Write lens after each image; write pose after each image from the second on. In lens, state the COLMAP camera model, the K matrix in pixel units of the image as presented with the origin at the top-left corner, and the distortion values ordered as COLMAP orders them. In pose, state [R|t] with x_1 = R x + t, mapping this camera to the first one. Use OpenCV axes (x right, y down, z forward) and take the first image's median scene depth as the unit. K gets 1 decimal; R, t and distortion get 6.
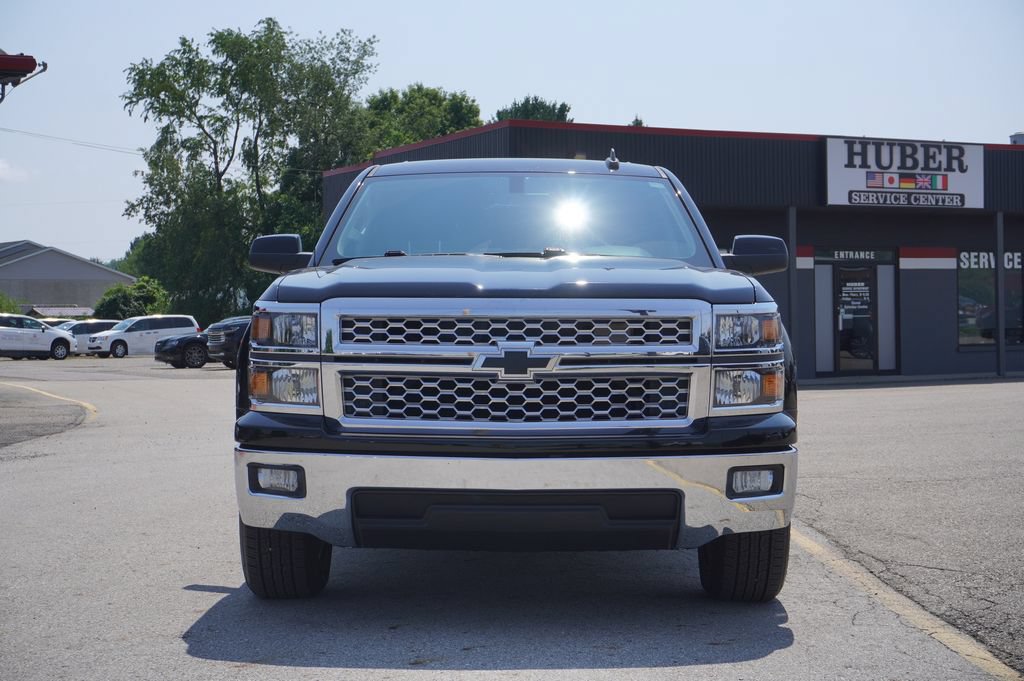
lens RADIAL K [[1673.2, 0, 512.0], [0, 1673.2, 340.5], [0, 0, 1]] dist [-0.000437, 0.038781]
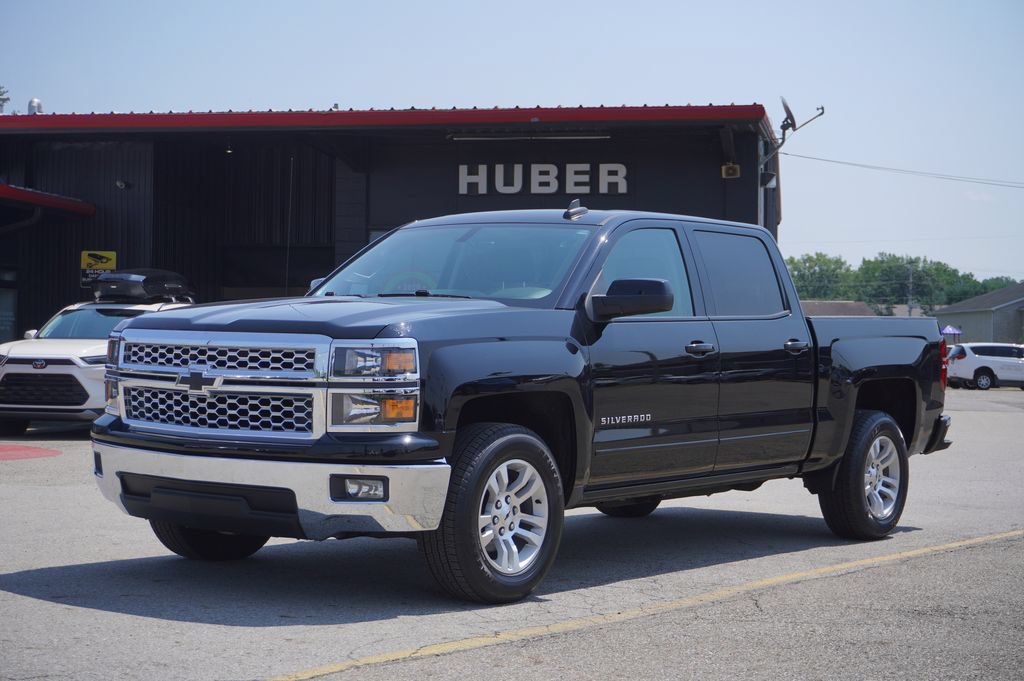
lens RADIAL K [[1708.1, 0, 512.0], [0, 1708.1, 340.5], [0, 0, 1]] dist [0.004206, 0.033560]
pose [[0.794237, 0.019194, -0.607305, 0.191836], [-0.029997, 0.999521, -0.007641, -0.002955], [0.606867, 0.024286, 0.794432, 0.019975]]
